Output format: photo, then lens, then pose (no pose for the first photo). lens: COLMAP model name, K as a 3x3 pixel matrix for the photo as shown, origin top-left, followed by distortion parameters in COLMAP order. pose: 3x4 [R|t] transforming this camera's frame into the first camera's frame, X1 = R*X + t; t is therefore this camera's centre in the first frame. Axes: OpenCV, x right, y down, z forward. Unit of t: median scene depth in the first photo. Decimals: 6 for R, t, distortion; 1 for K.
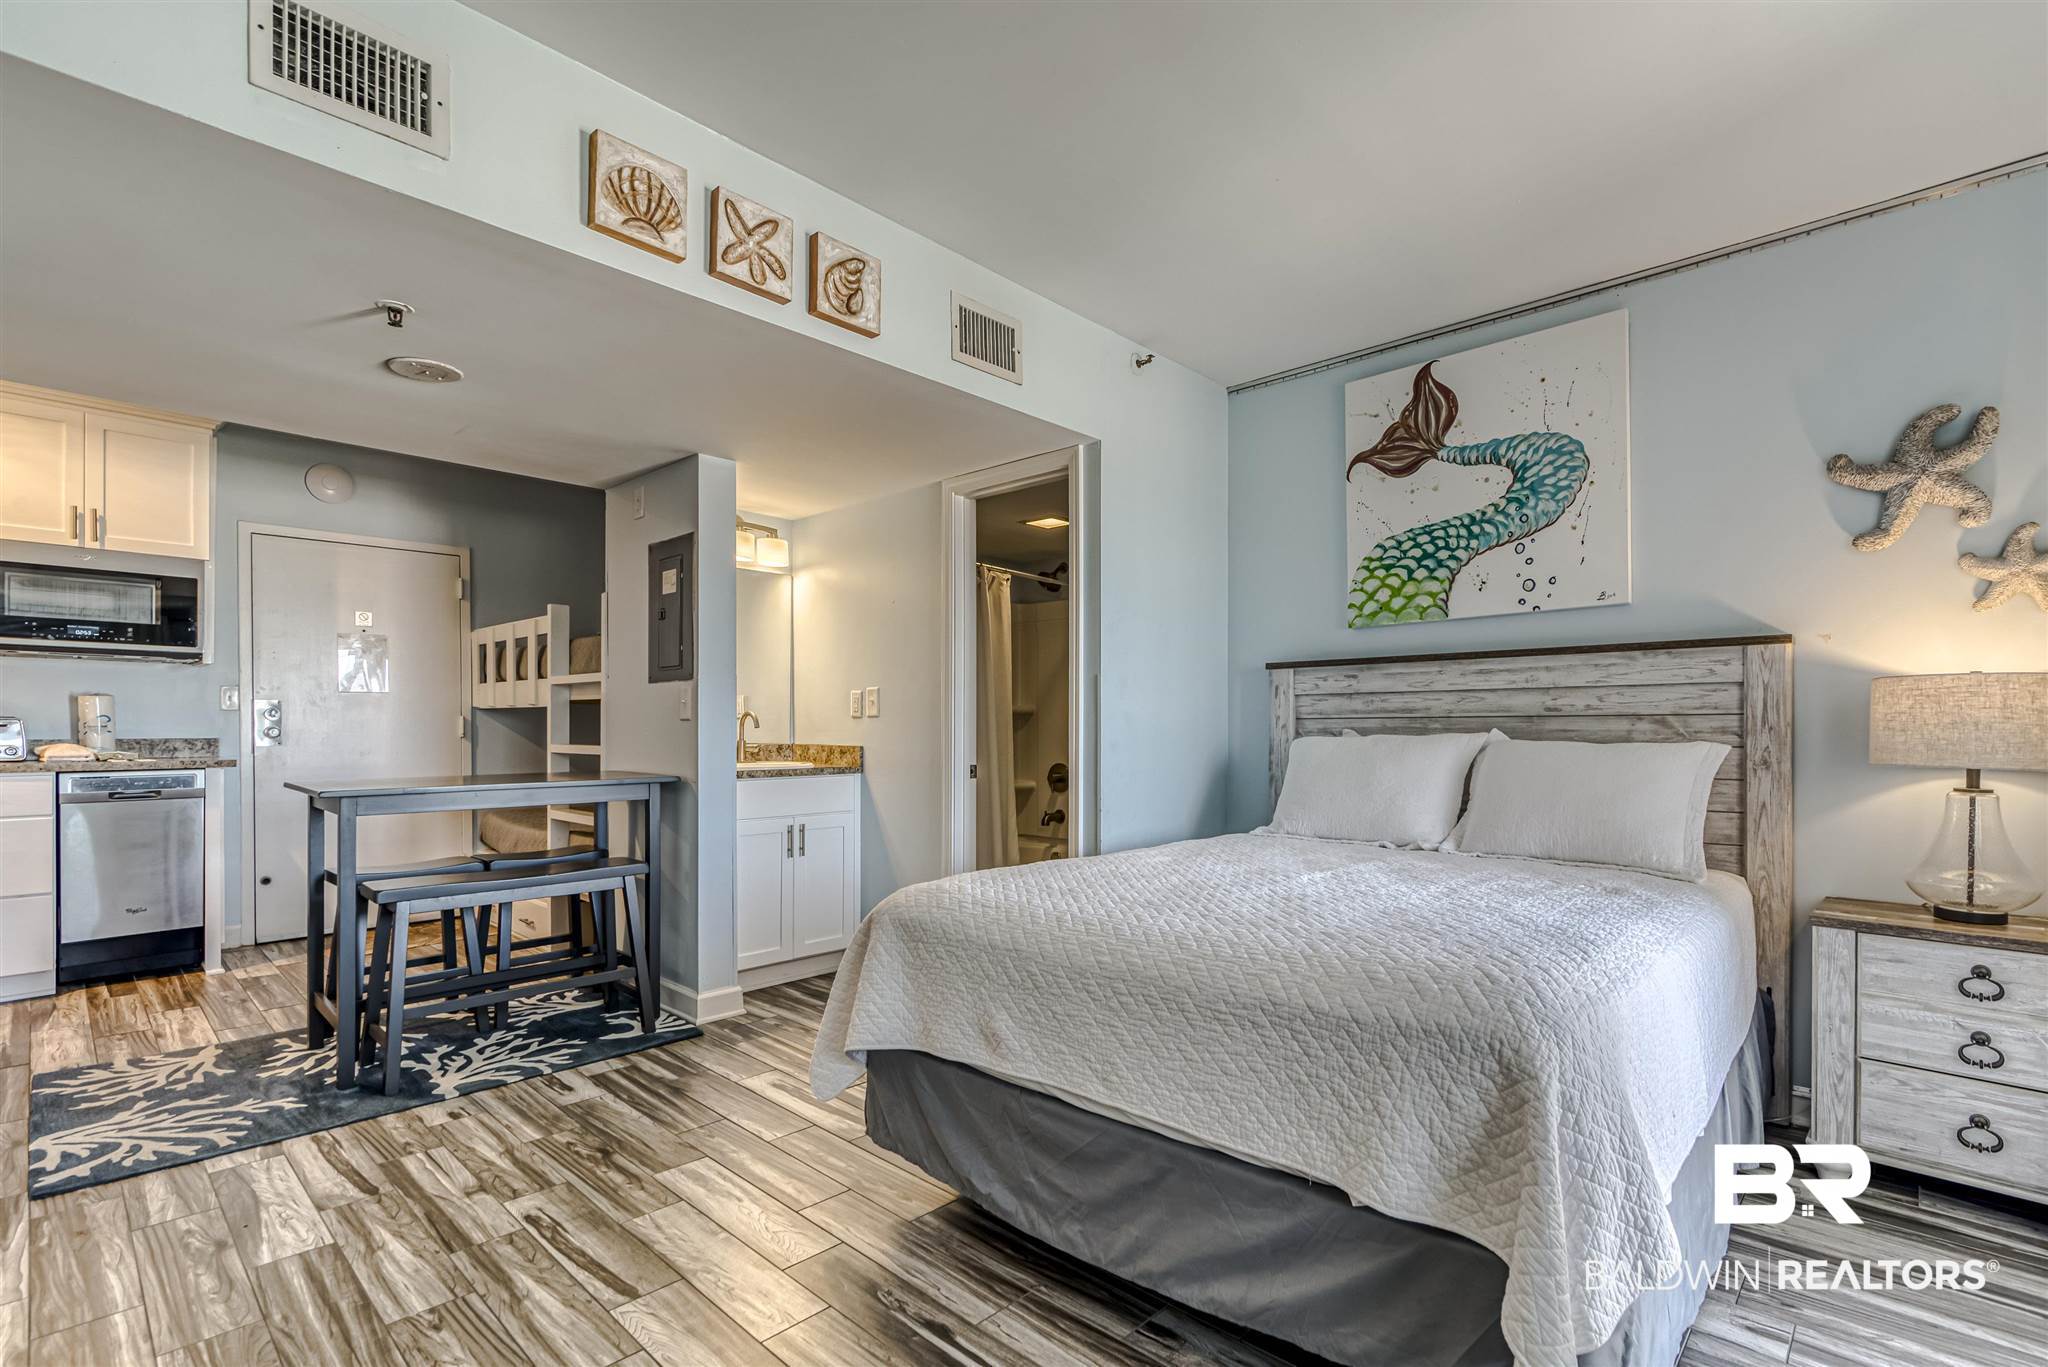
lens RADIAL K [[954.0, 0, 1027.3], [0, 954.0, 726.3], [0, 0, 1]] dist [0.000392, 0.000023]
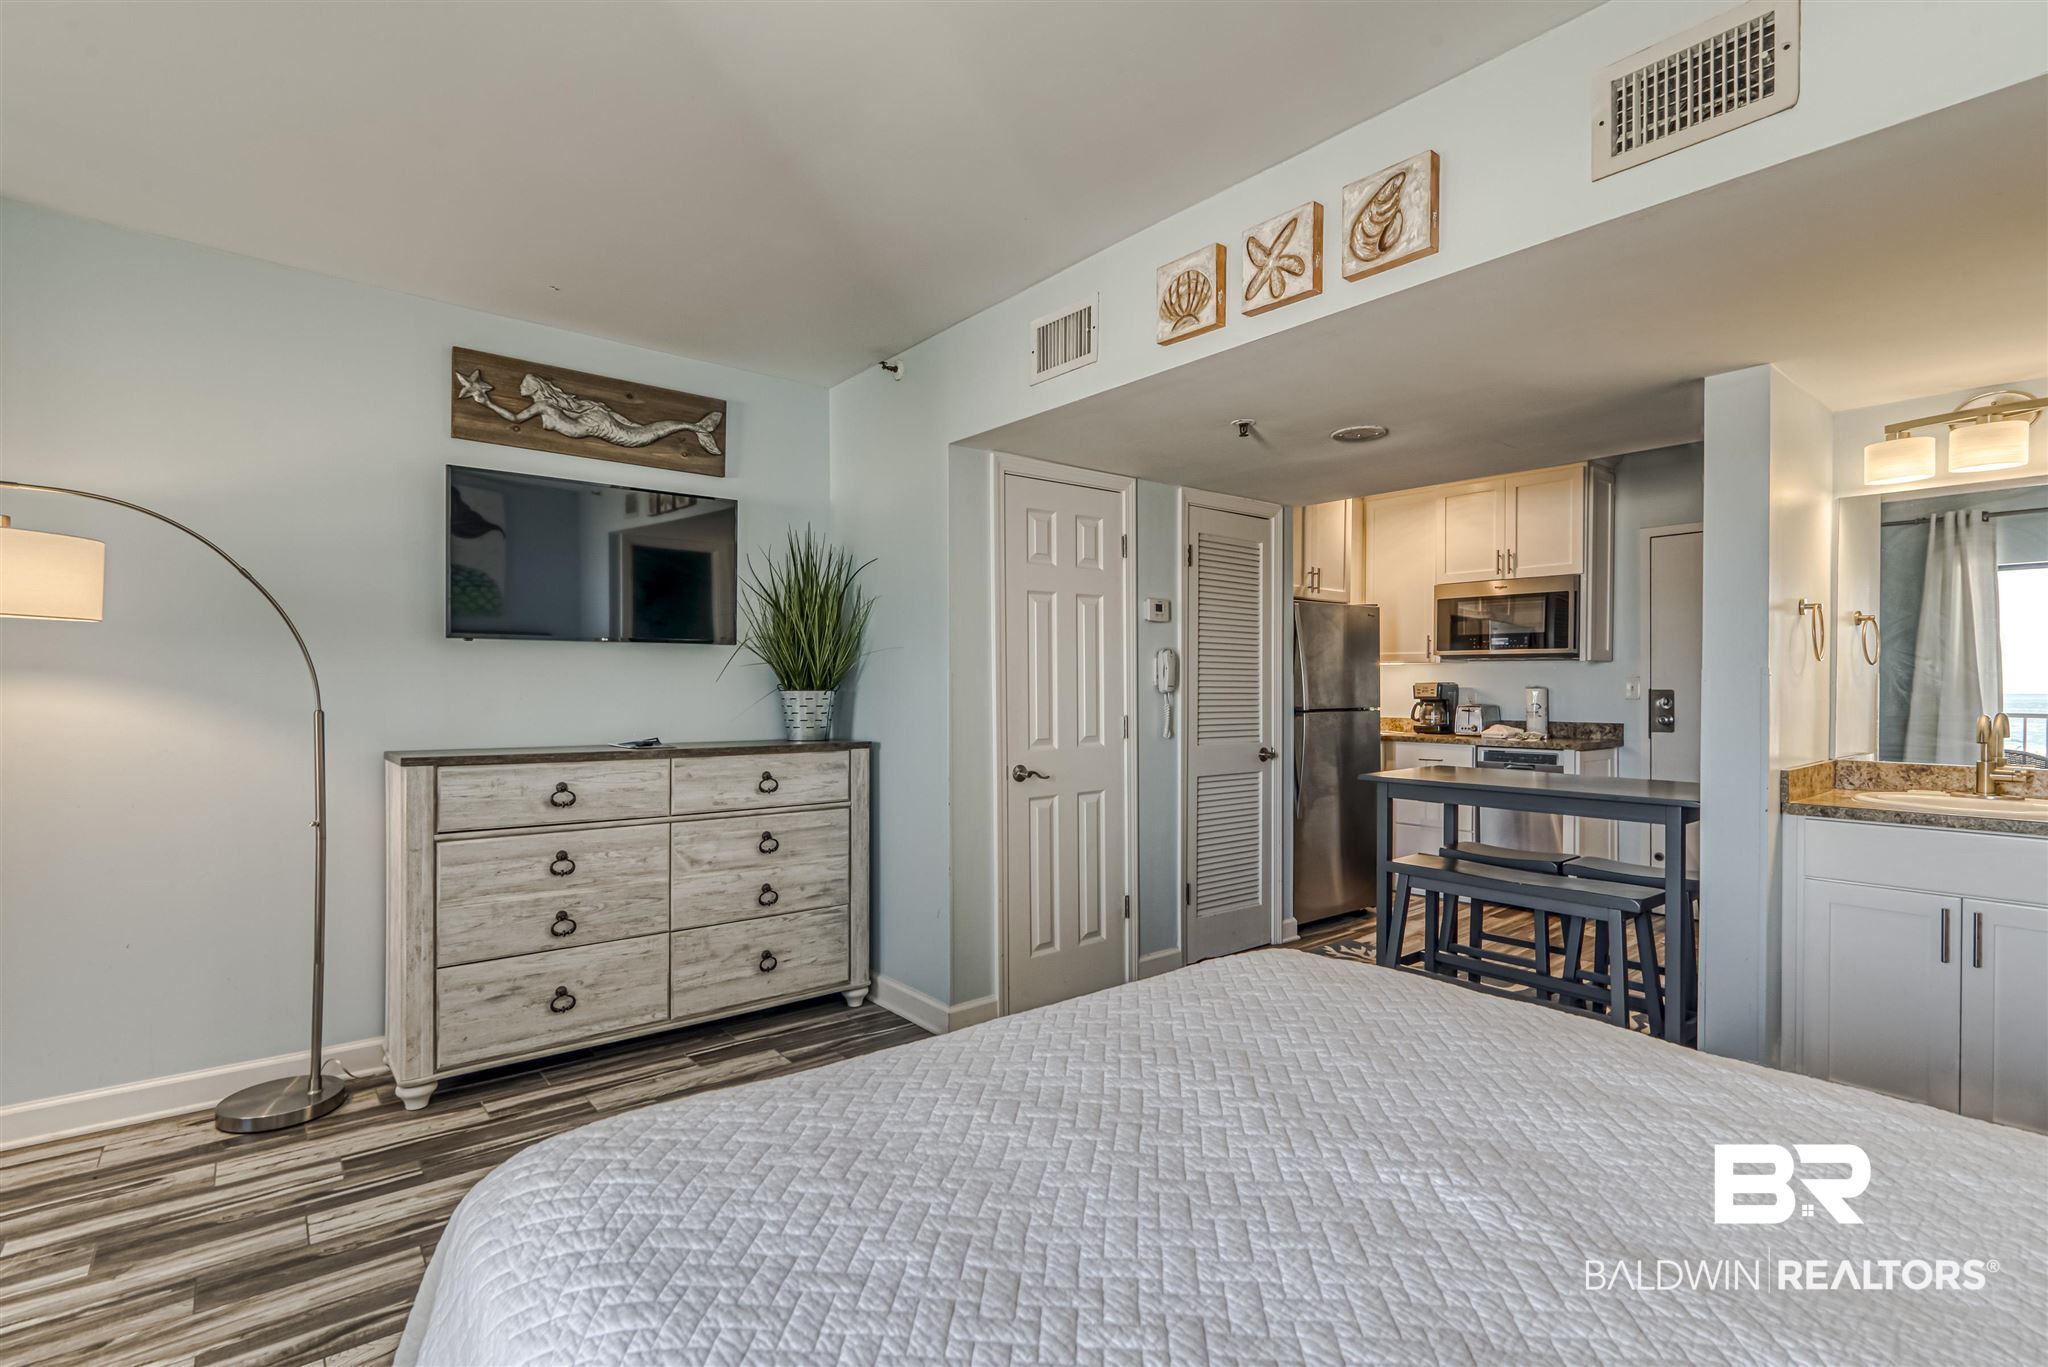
lens RADIAL K [[954.0, 0, 1029.8], [0, 954.0, 694.0], [0, 0, 1]] dist [0.000392, 0.000023]
pose [[-0.127733, 0.008805, -0.991769, 0.421293], [-0.001359, 0.999958, 0.009053, -0.036526], [0.991808, 0.002504, -0.127716, 0.503029]]
